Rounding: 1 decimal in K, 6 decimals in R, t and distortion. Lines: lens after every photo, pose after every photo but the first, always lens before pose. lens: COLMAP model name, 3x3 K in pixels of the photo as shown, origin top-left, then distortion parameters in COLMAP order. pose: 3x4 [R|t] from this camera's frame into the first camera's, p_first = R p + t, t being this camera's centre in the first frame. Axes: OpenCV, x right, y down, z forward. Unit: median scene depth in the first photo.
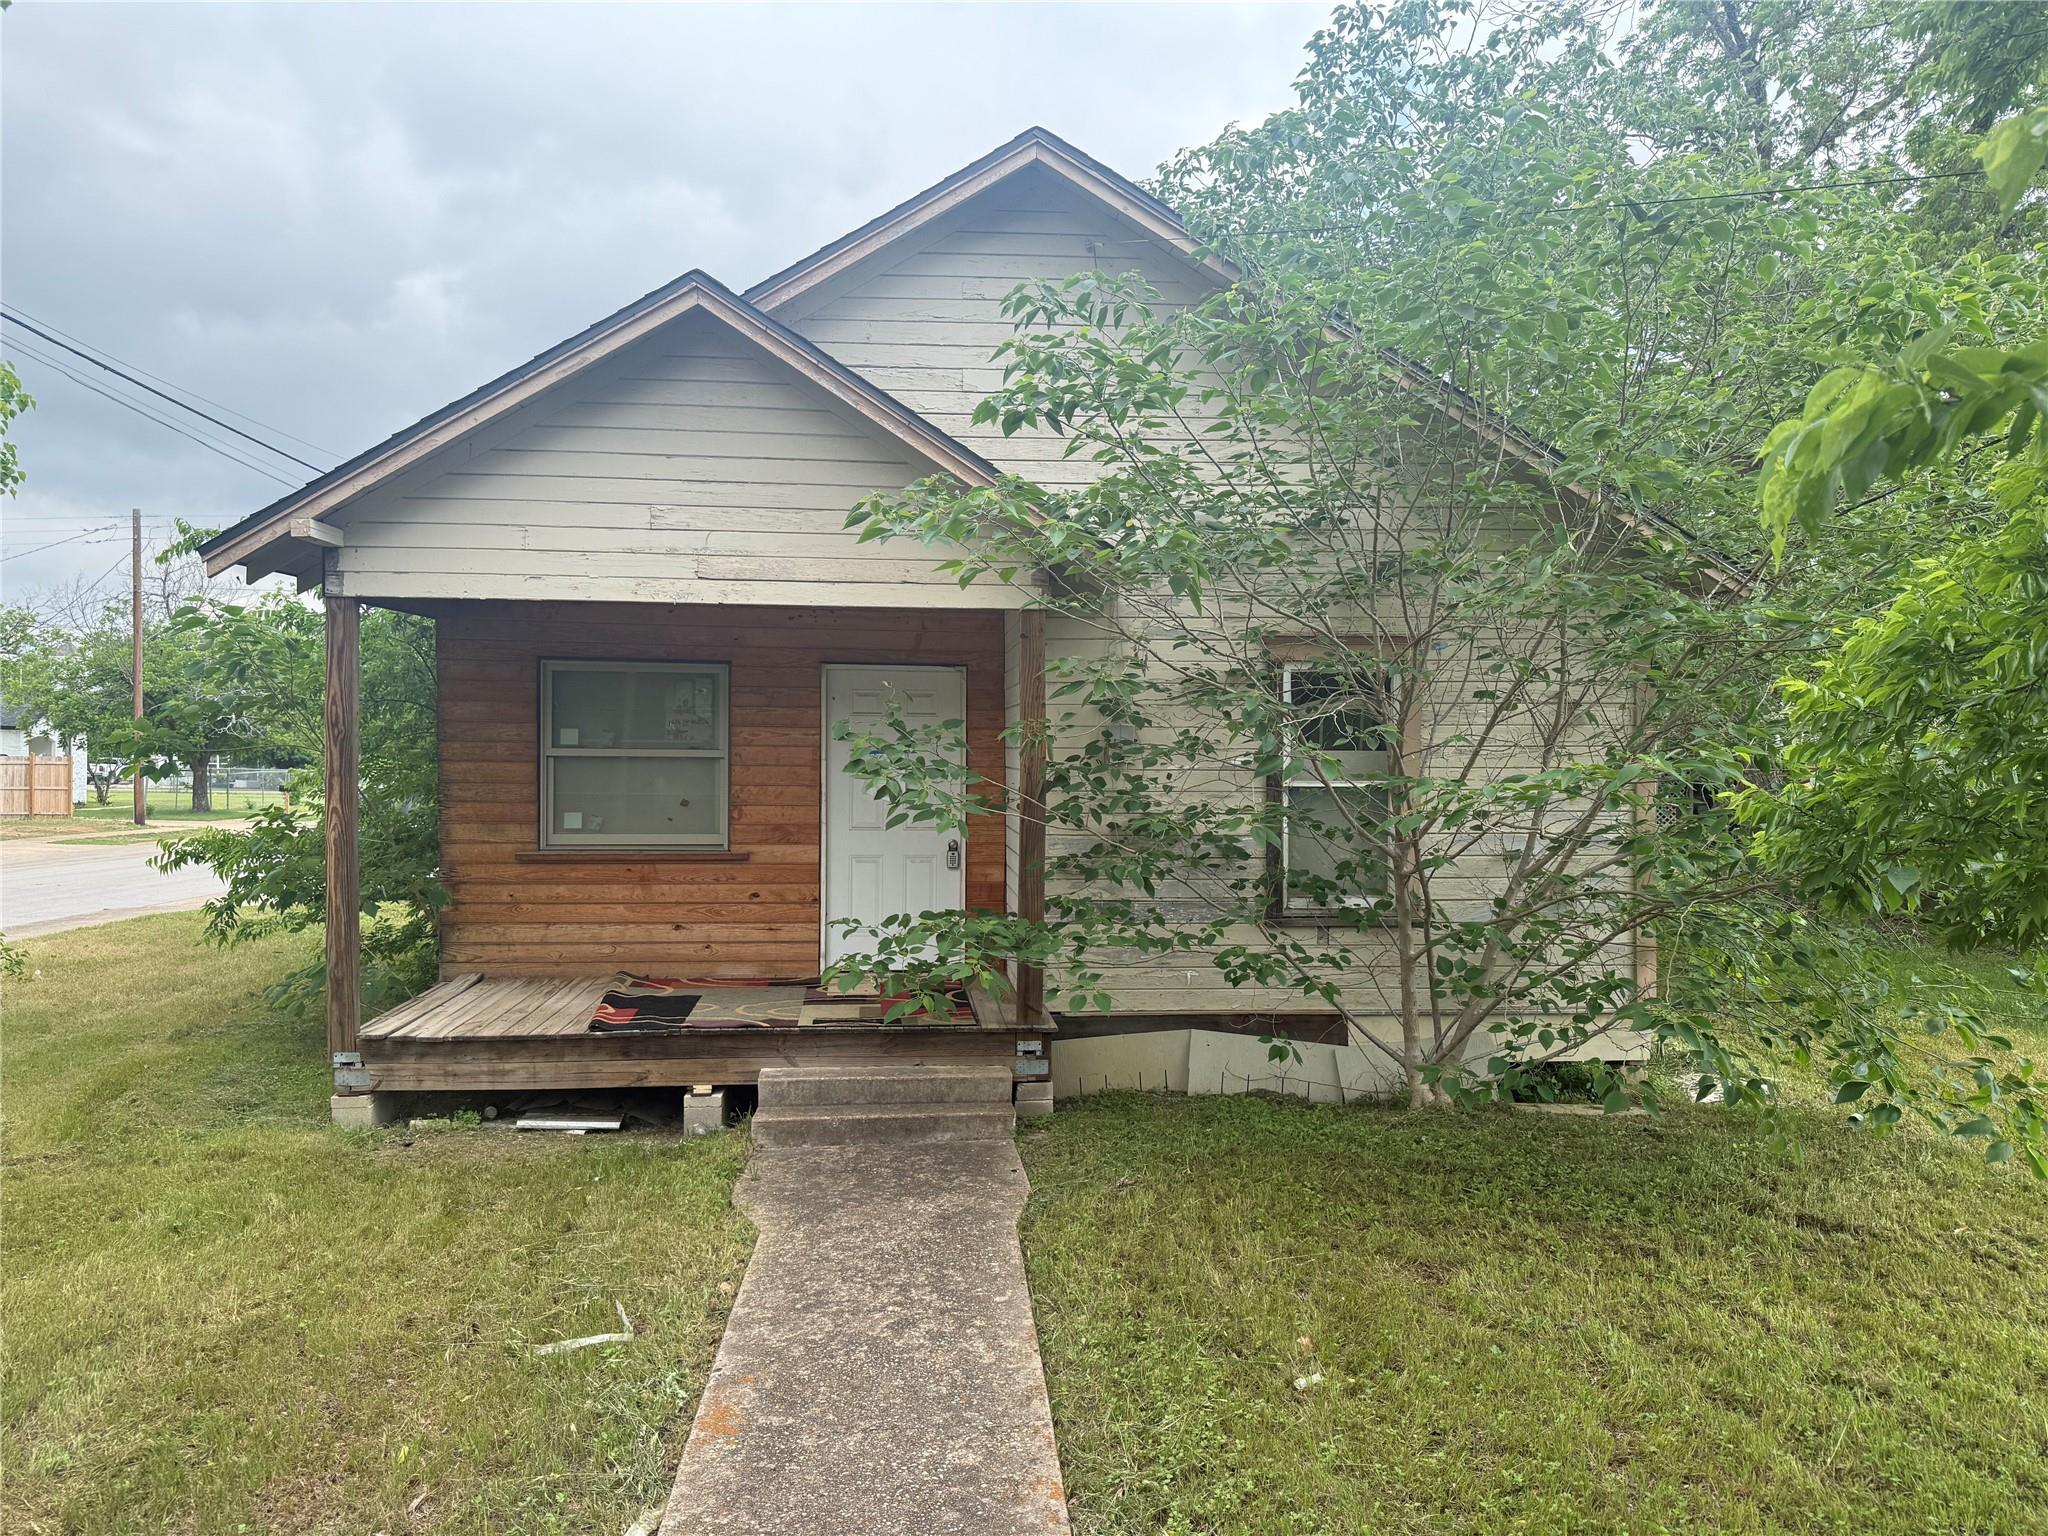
lens RADIAL K [[1407.3, 0, 1027.4], [0, 1407.3, 747.8], [0, 0, 1]] dist [0.161049, -0.327533]
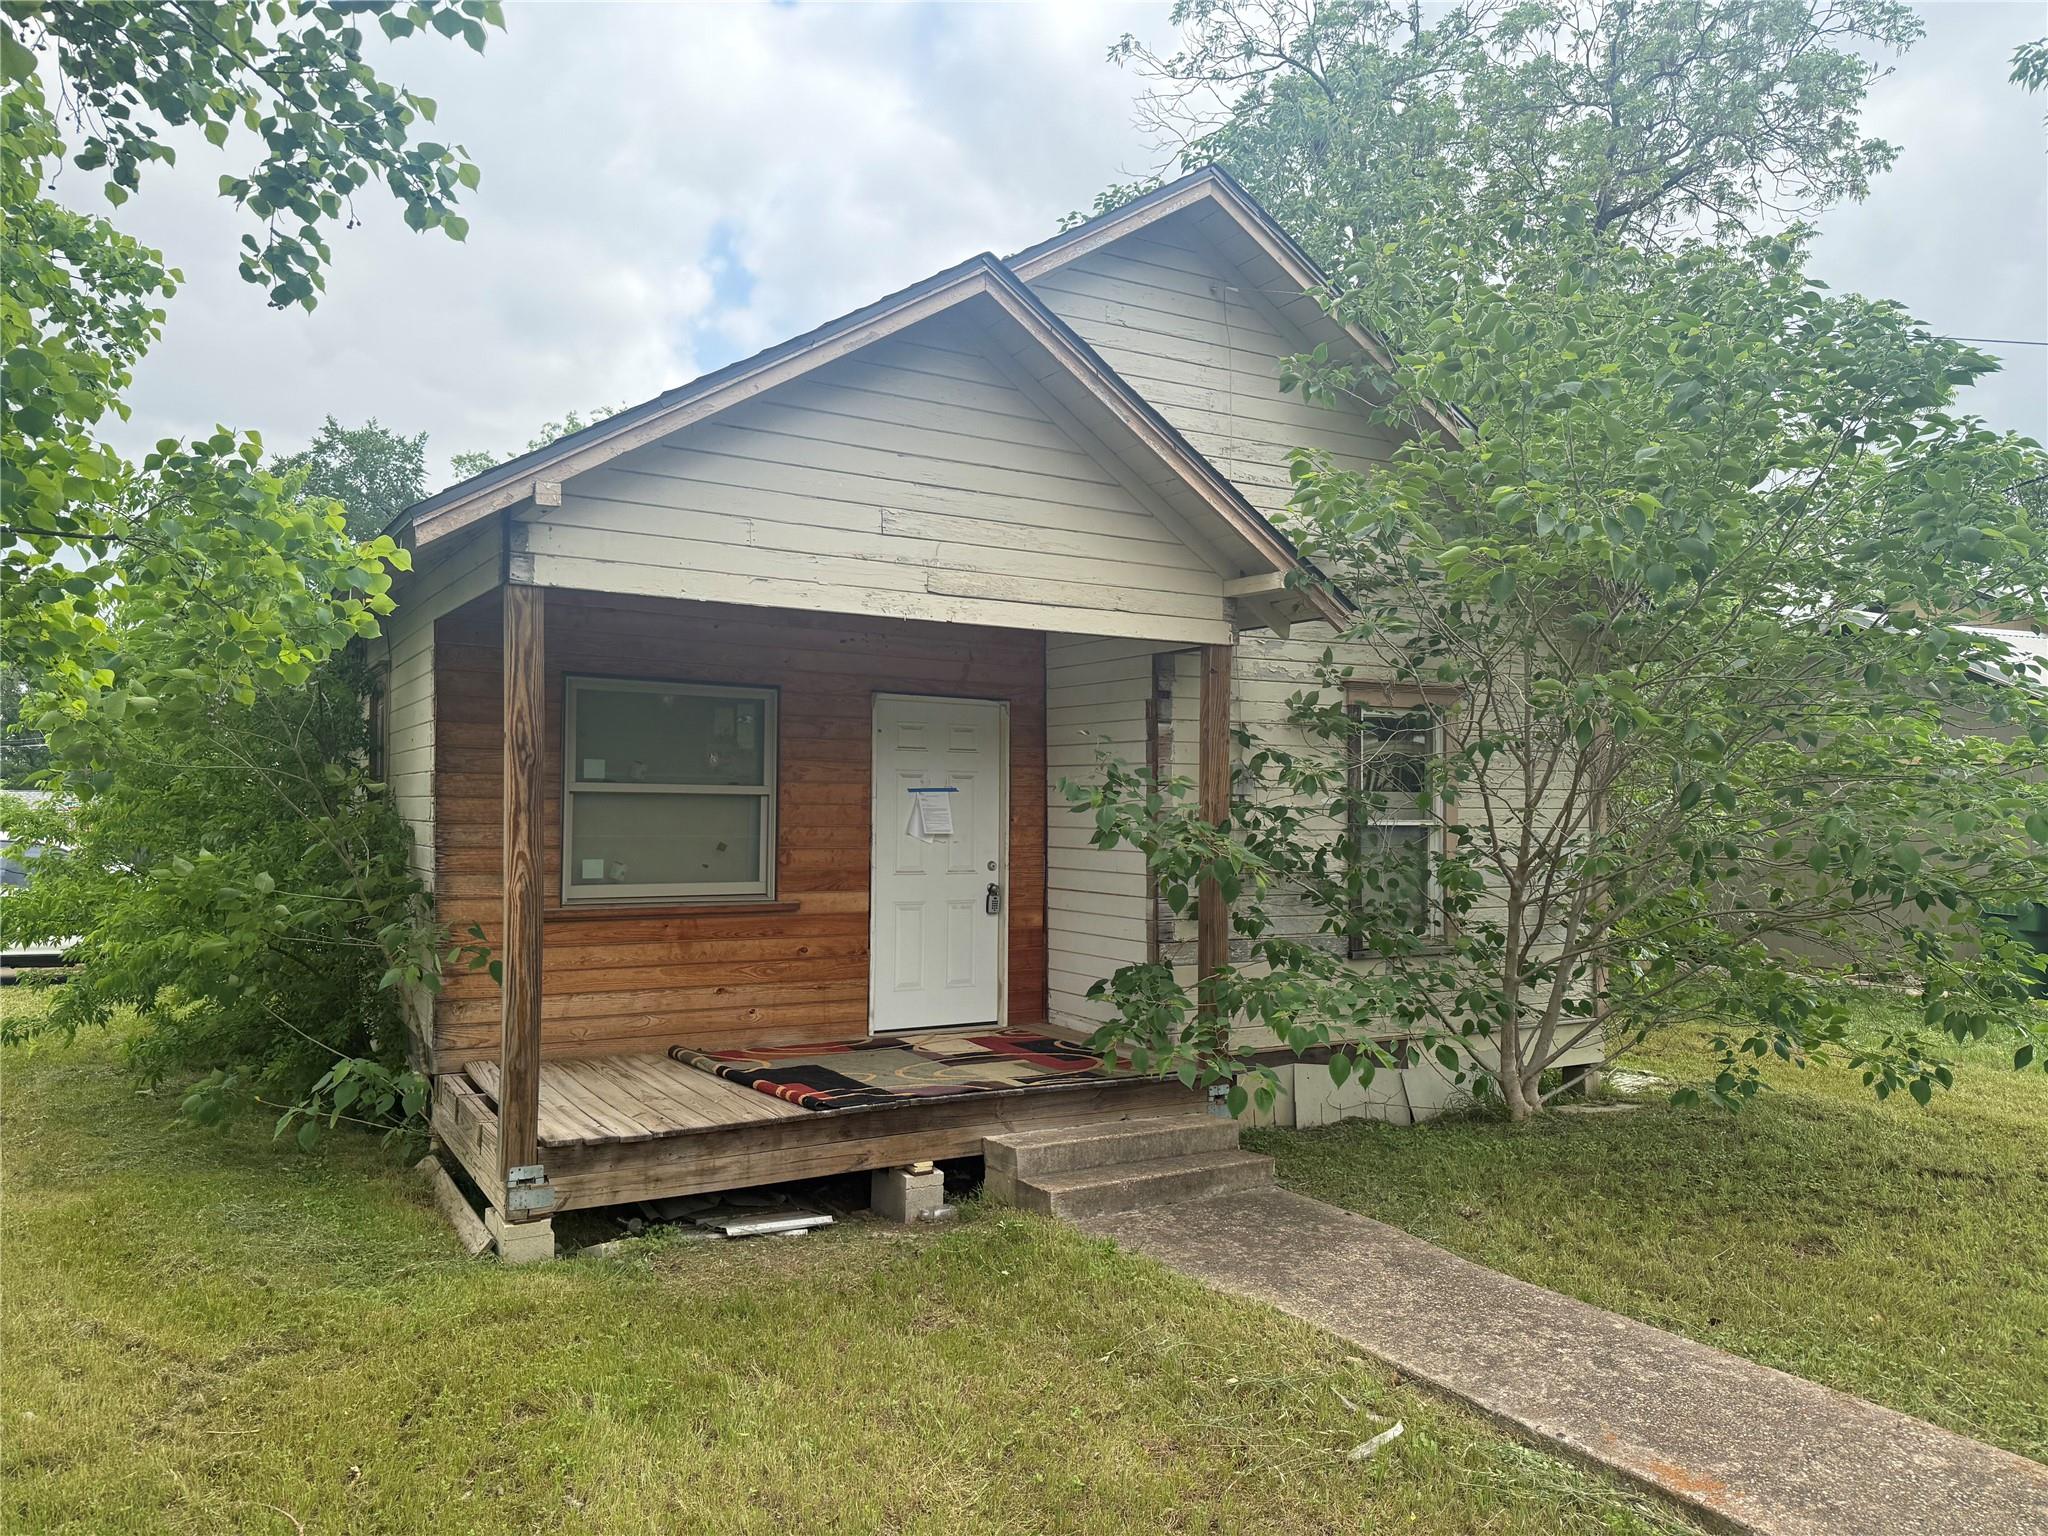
lens RADIAL K [[1414.5, 0, 1011.2], [0, 1414.5, 762.4], [0, 0, 1]] dist [0.162012, -0.283127]
pose [[0.903696, 0.017189, 0.427830, -0.569886], [-0.006297, 0.999619, -0.026861, 0.011846], [-0.428129, 0.021580, 0.903460, 0.170320]]
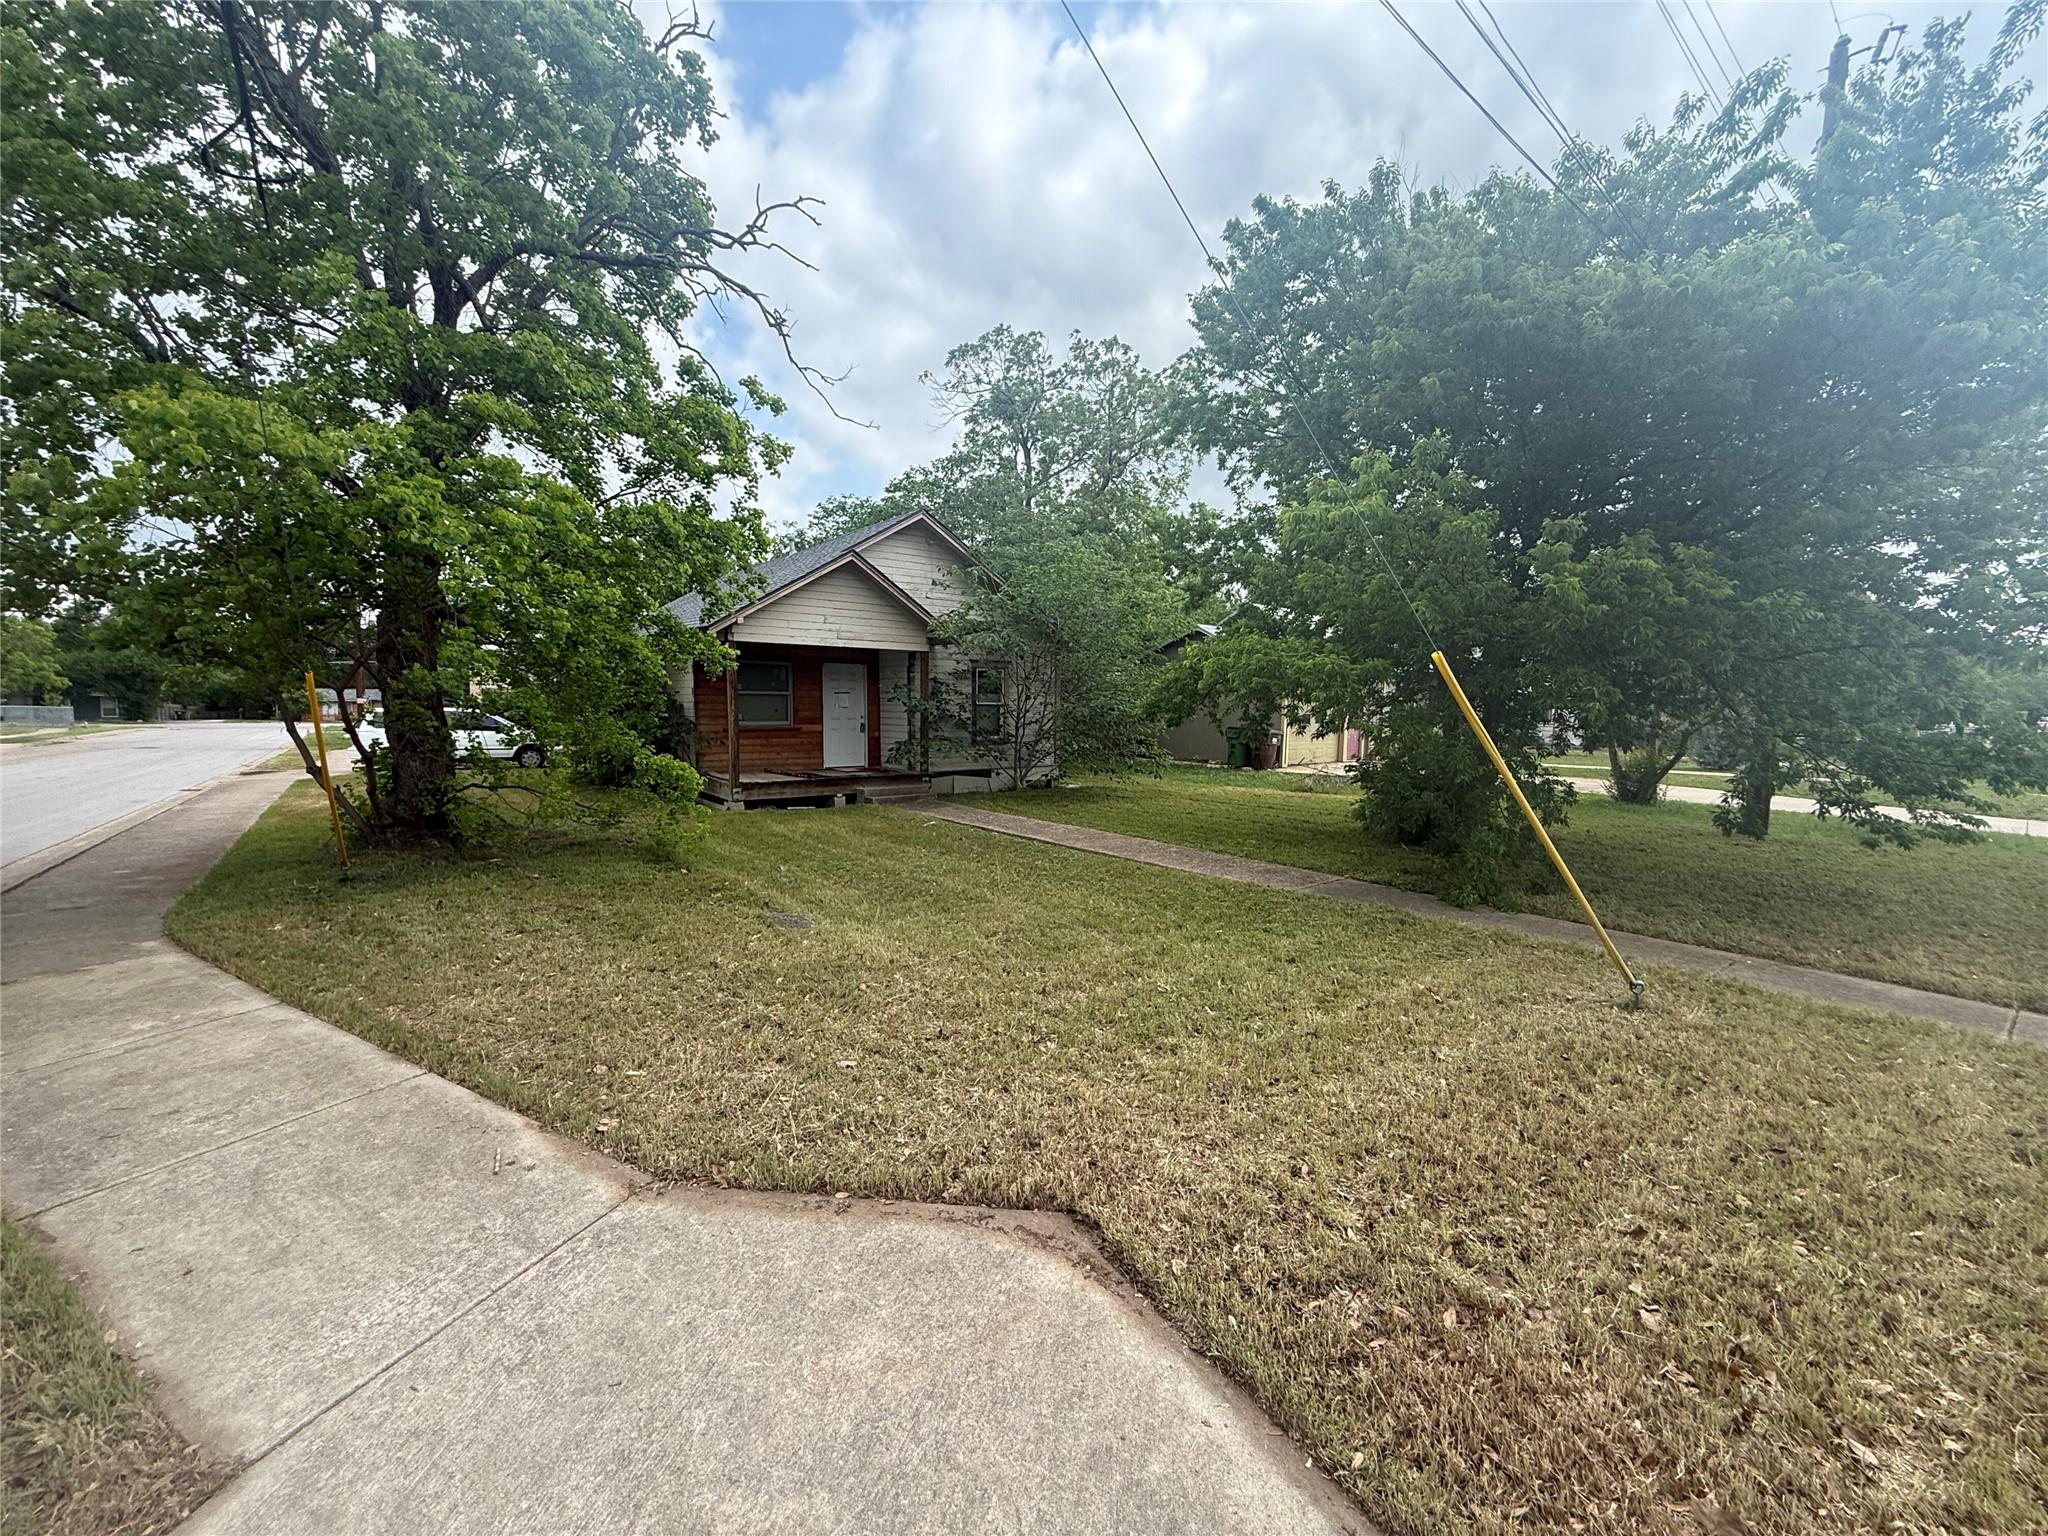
lens RADIAL K [[811.3, 0, 1020.4], [0, 811.3, 768.8], [0, 0, 1]] dist [-0.001845, -0.000047]
pose [[0.833394, -0.041321, 0.551133, -0.922402], [-0.008442, 0.996133, 0.087451, 0.010830], [-0.552616, -0.077534, 0.829822, -0.792358]]
